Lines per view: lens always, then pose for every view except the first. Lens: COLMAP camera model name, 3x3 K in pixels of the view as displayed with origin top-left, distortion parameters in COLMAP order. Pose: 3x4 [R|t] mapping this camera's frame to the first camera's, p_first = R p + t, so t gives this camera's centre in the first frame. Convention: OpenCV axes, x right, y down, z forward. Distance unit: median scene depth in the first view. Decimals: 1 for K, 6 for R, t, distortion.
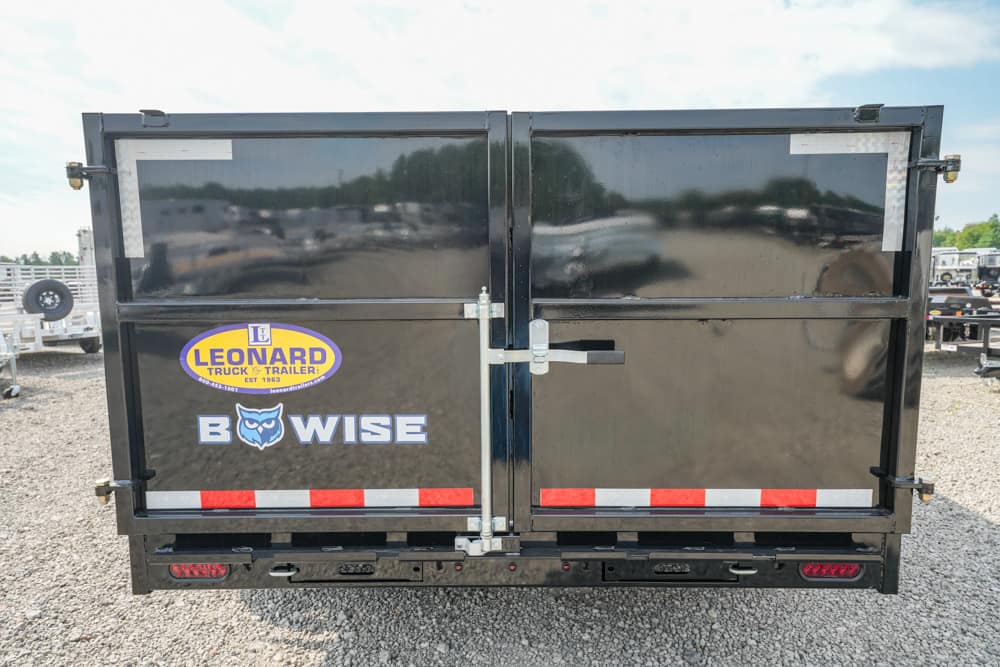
lens RADIAL K [[598.6, 0, 500.0], [0, 598.6, 333.5], [0, 0, 1]] dist [0.003515, 0.000990]
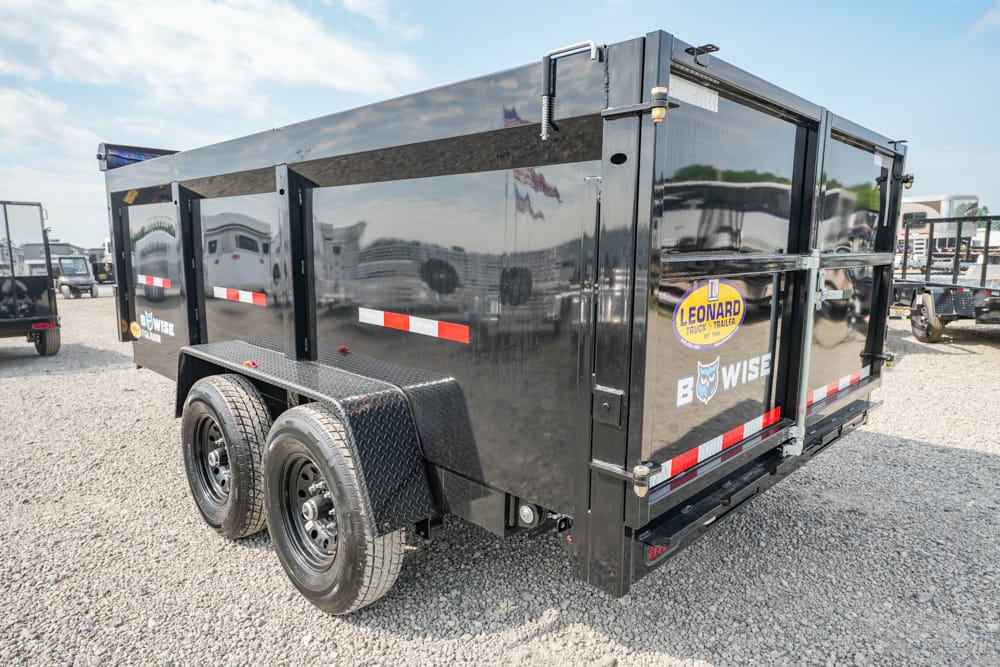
lens RADIAL K [[598.6, 0, 500.0], [0, 598.6, 333.5], [0, 0, 1]] dist [0.003515, 0.000990]
pose [[0.716526, -0.094867, 0.691080, -1.107515], [0.068785, 0.995490, 0.065338, -0.013515], [-0.694161, 0.000720, 0.719819, 0.419685]]
